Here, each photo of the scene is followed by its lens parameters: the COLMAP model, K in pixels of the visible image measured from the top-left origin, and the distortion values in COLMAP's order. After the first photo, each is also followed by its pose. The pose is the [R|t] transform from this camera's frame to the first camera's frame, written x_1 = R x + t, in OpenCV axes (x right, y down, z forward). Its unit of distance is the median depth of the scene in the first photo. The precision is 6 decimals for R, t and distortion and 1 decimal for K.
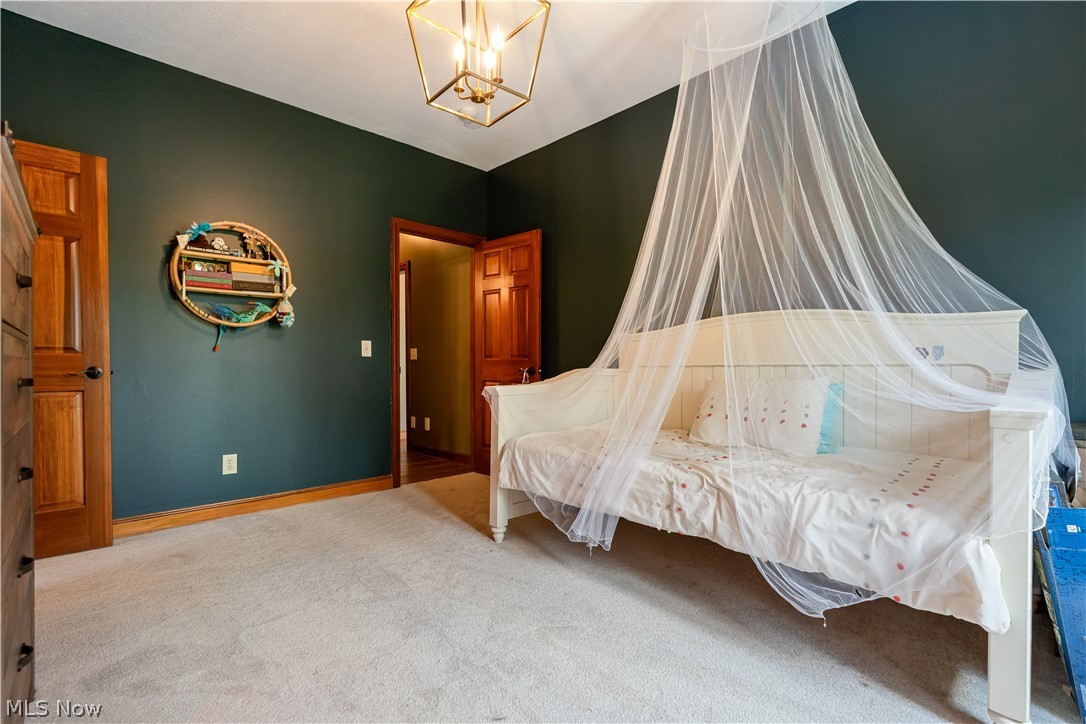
lens RADIAL K [[516.9, 0, 543.0], [0, 516.9, 362.0], [0, 0, 1]] dist [0.000312, 0.000146]
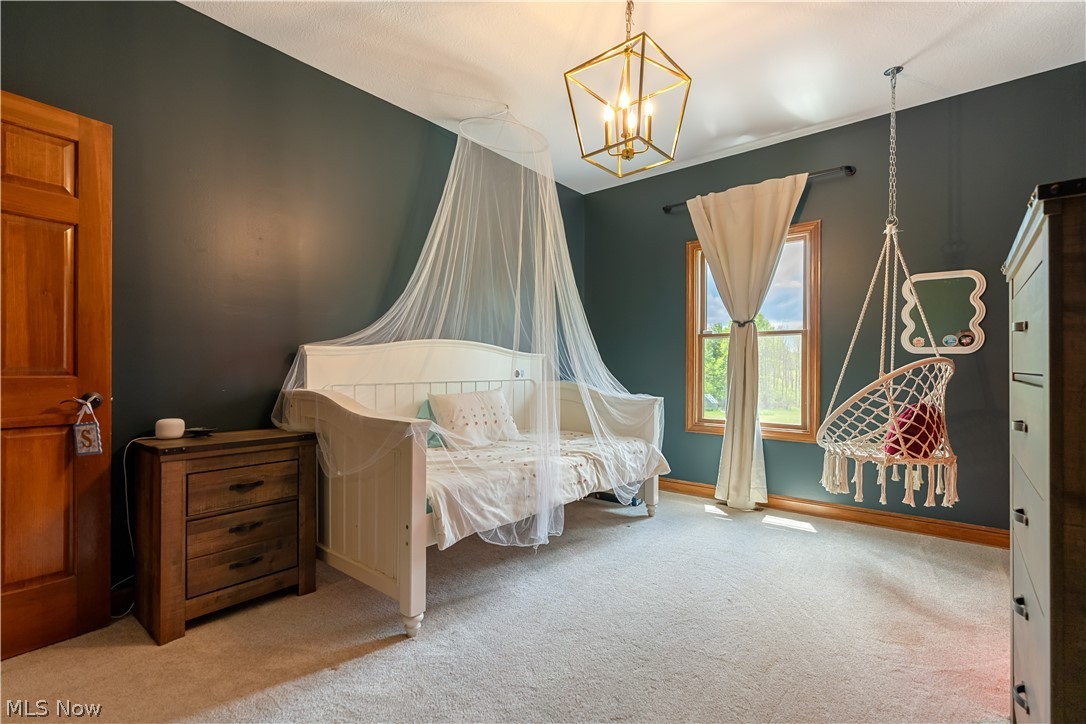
lens RADIAL K [[484.7, 0, 542.3], [0, 484.7, 366.6], [0, 0, 1]] dist [-0.002145, -0.000100]
pose [[-0.114819, 0.004294, 0.993377, -1.060923], [-0.010624, 0.999928, -0.005550, -0.034775], [-0.993330, -0.011191, -0.114766, 1.218885]]
